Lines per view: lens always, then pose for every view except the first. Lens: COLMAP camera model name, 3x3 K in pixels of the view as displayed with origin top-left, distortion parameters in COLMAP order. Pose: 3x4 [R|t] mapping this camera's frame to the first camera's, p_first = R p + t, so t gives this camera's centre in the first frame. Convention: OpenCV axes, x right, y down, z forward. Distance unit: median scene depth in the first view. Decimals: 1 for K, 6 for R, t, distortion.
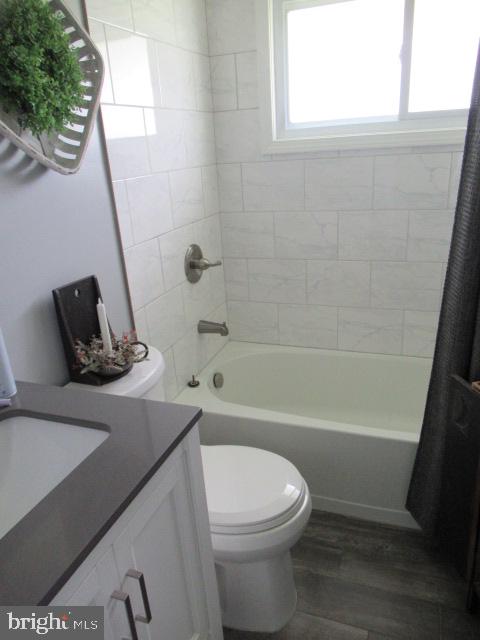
lens RADIAL K [[474.6, 0, 241.7], [0, 474.6, 319.3], [0, 0, 1]] dist [-0.013440, 0.001247]
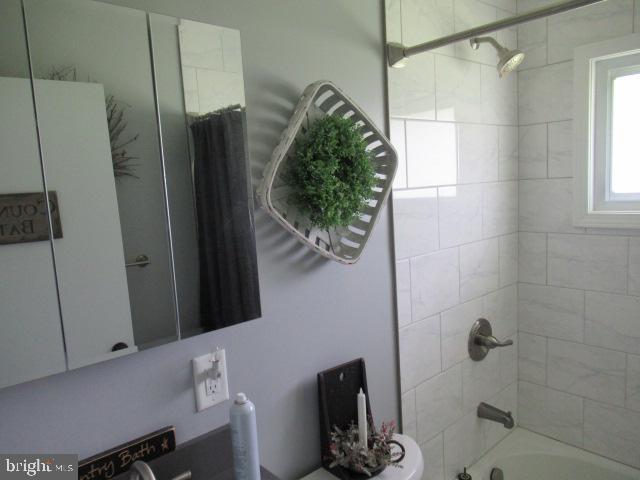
lens RADIAL K [[474.6, 0, 319.6], [0, 474.6, 239.5], [0, 0, 1]] dist [-0.013440, 0.001247]
pose [[0.884763, 0.069353, -0.460853, 0.035277], [-0.161193, 0.973372, -0.162983, -0.113864], [0.437278, 0.218488, 0.872382, 0.030787]]
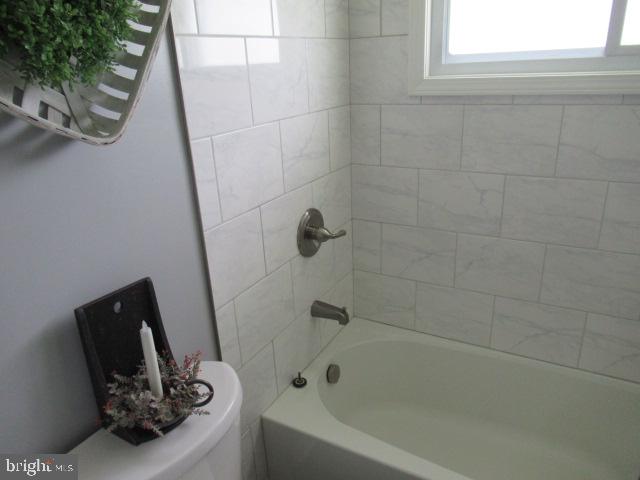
lens RADIAL K [[474.6, 0, 321.3], [0, 474.6, 242.1], [0, 0, 1]] dist [-0.013440, 0.001247]
pose [[0.987400, 0.073580, -0.140095, 0.031020], [-0.070663, 0.997169, 0.025688, -0.131766], [0.141588, -0.015465, 0.989805, 0.236338]]
